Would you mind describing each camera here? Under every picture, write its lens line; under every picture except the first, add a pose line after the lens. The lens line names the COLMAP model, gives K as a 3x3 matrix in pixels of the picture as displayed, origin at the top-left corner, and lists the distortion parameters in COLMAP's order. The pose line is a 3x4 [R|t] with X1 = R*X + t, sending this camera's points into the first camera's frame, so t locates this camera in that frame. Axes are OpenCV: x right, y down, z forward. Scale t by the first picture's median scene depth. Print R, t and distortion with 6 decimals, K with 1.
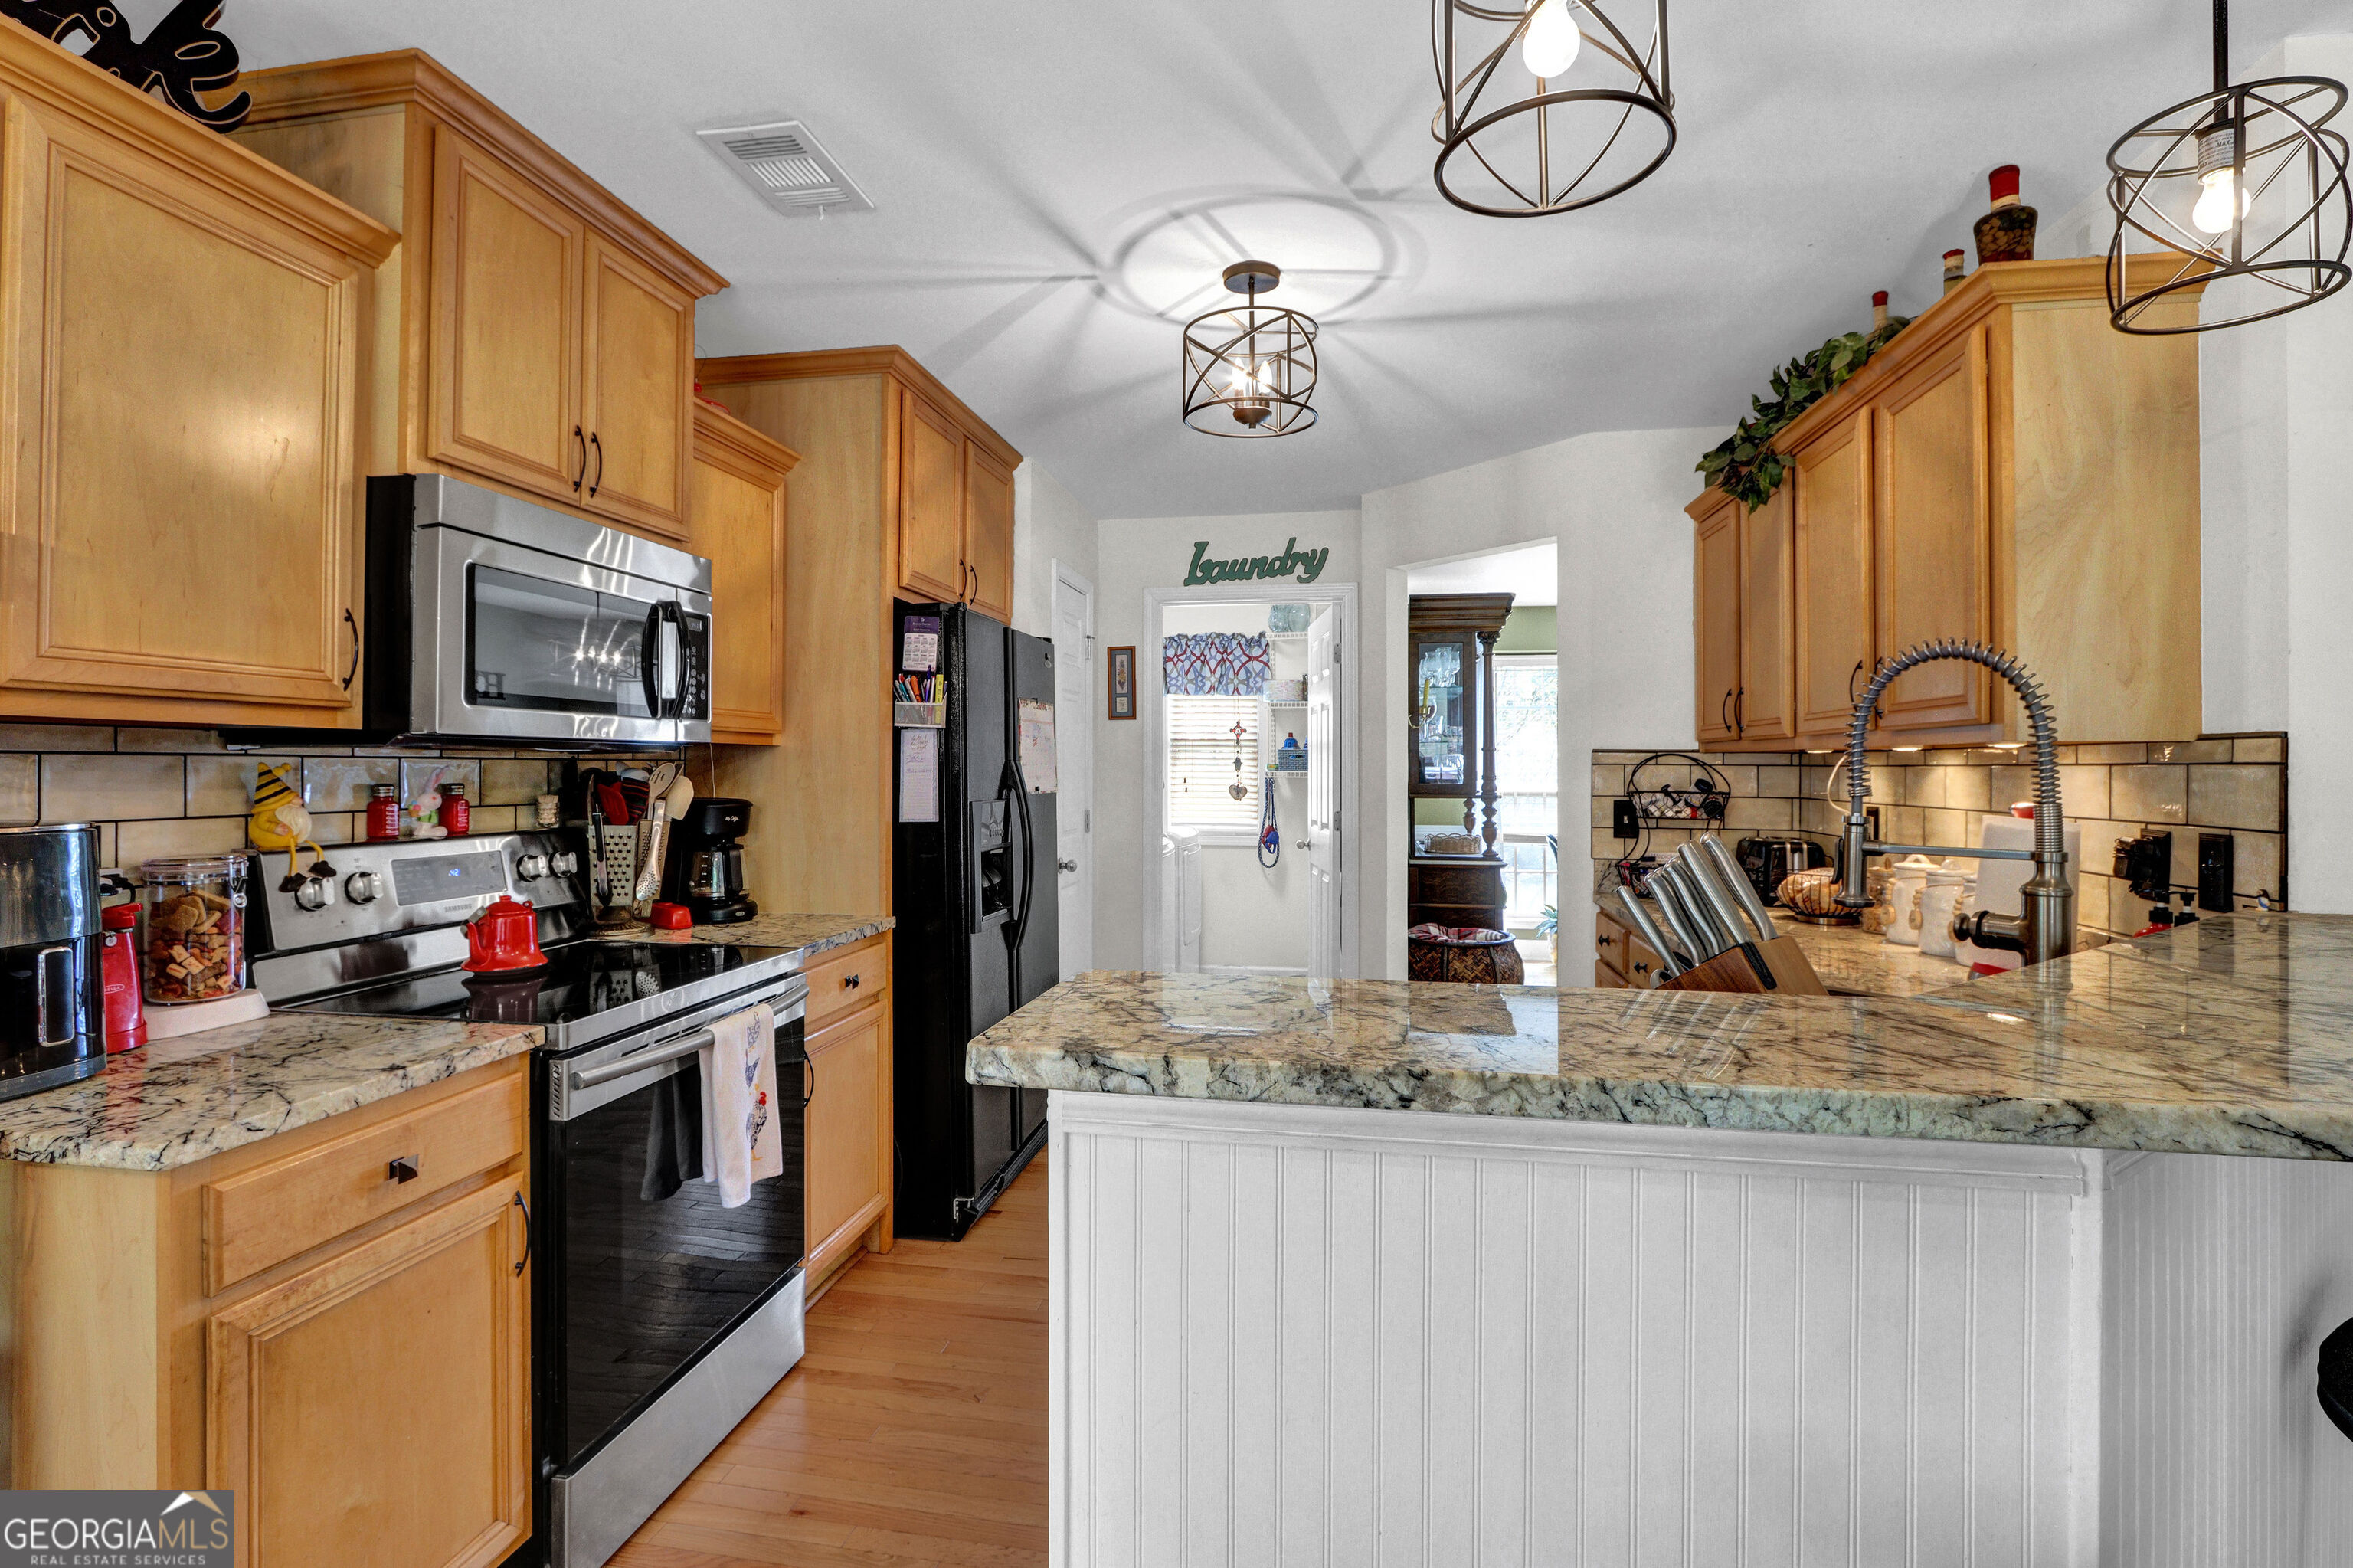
lens RADIAL K [[1120.3, 0, 1168.9], [0, 1120.3, 759.0], [0, 0, 1]] dist [-0.016572, 0.000604]
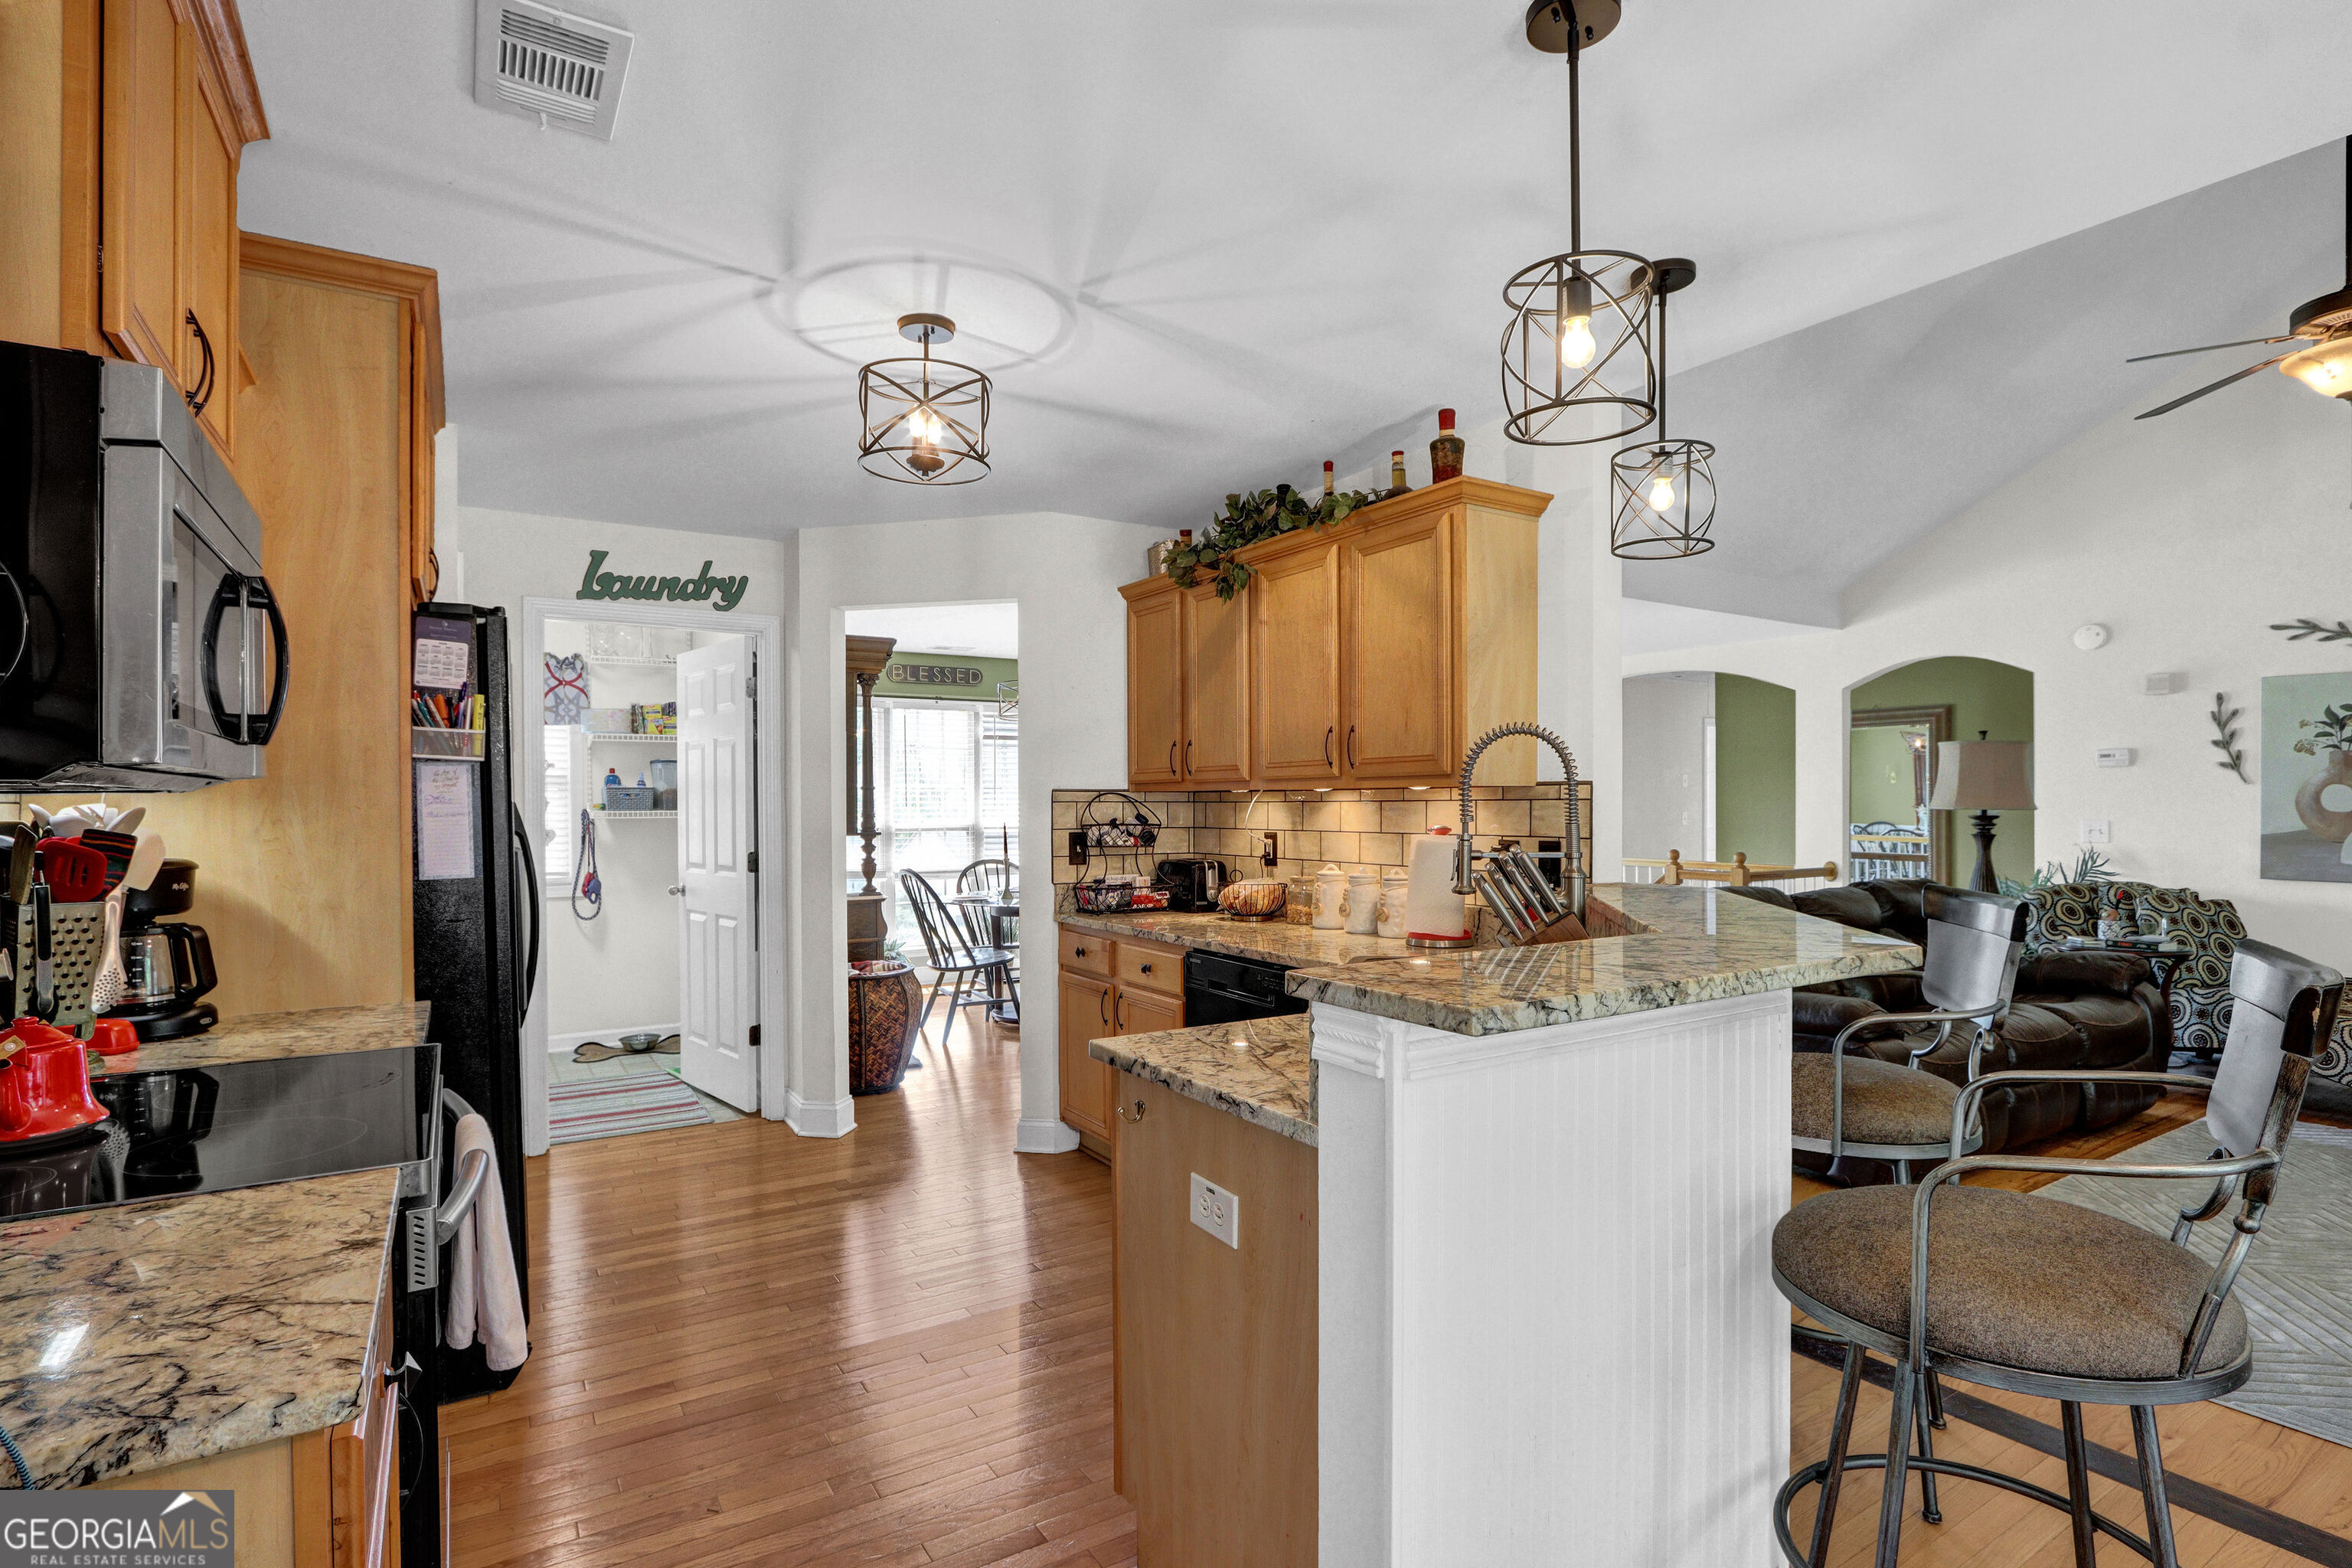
lens RADIAL K [[1134.3, 0, 1176.1], [0, 1134.3, 810.9], [0, 0, 1]] dist [-0.013779, 0.000503]
pose [[0.736727, -0.010670, 0.676107, -0.429845], [0.002129, 0.999907, 0.013461, -0.001874], [-0.676187, -0.008477, 0.736681, 0.071023]]
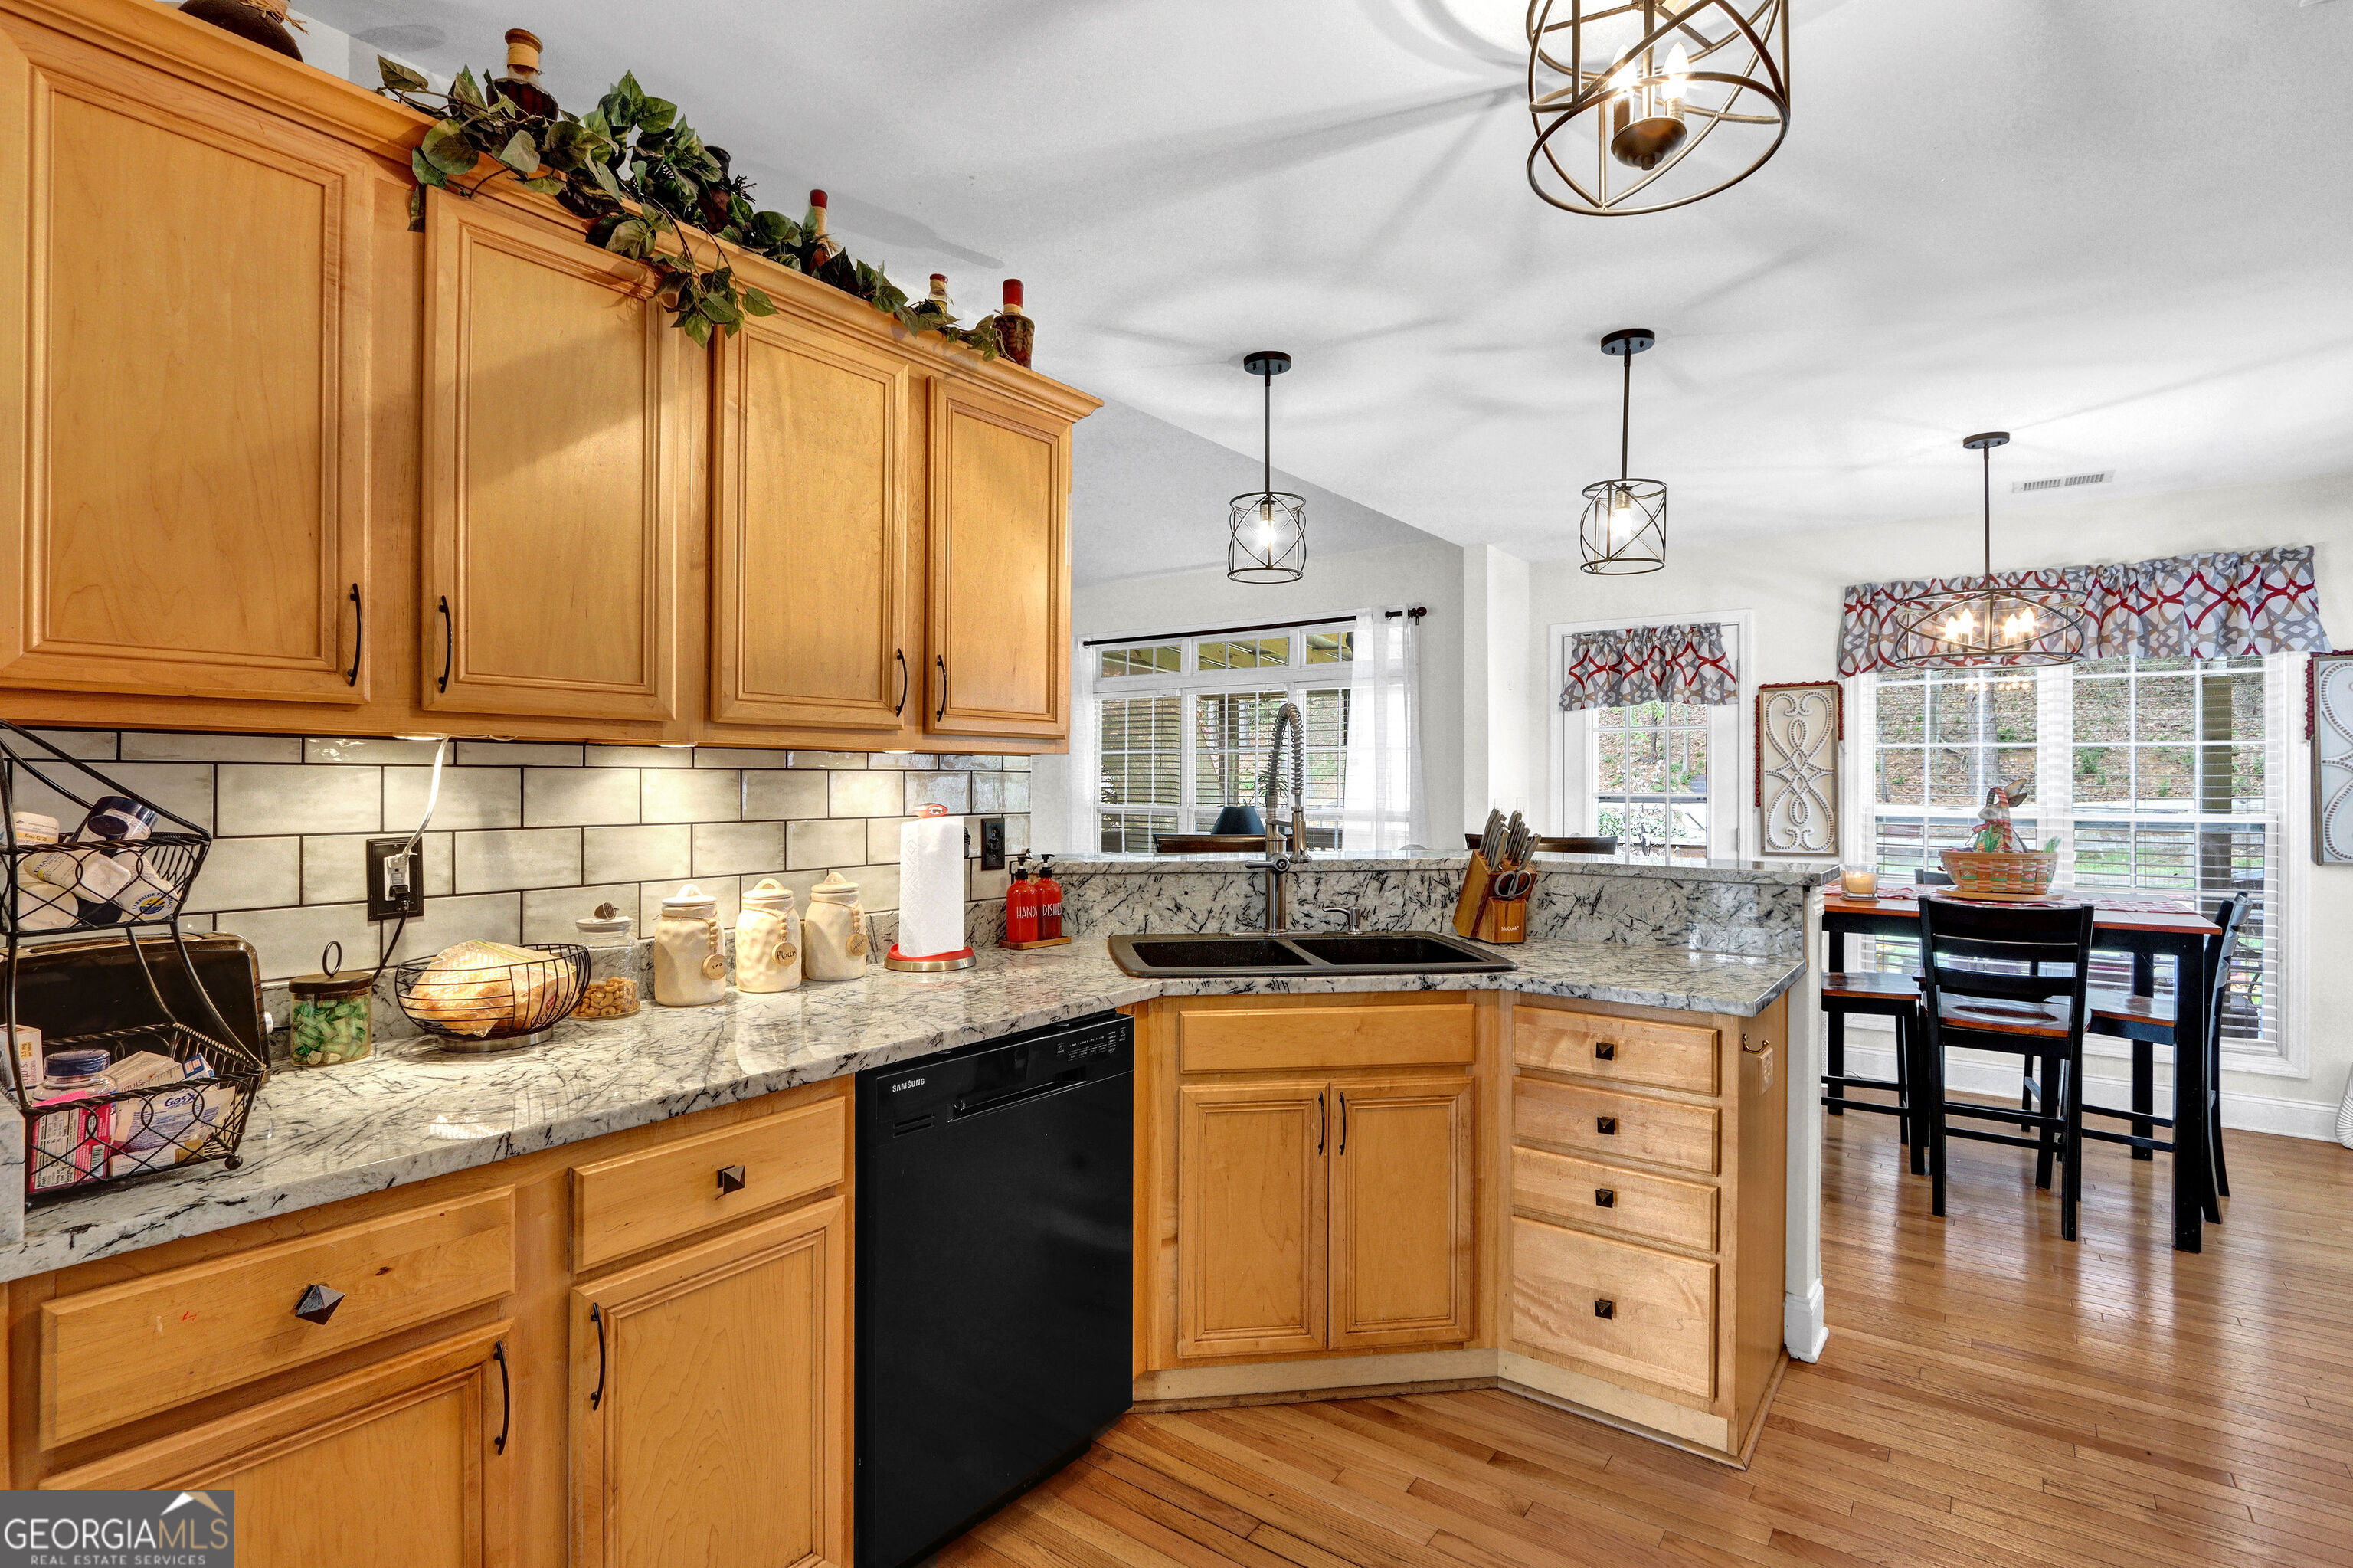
lens RADIAL K [[1147.4, 0, 1168.8], [0, 1147.4, 769.4], [0, 0, 1]] dist [-0.021914, 0.000107]
pose [[-0.897507, 0.004816, 0.440974, 0.048569], [-0.004851, 0.999772, -0.020792, 0.011923], [-0.440974, -0.020800, -0.897279, 1.486843]]
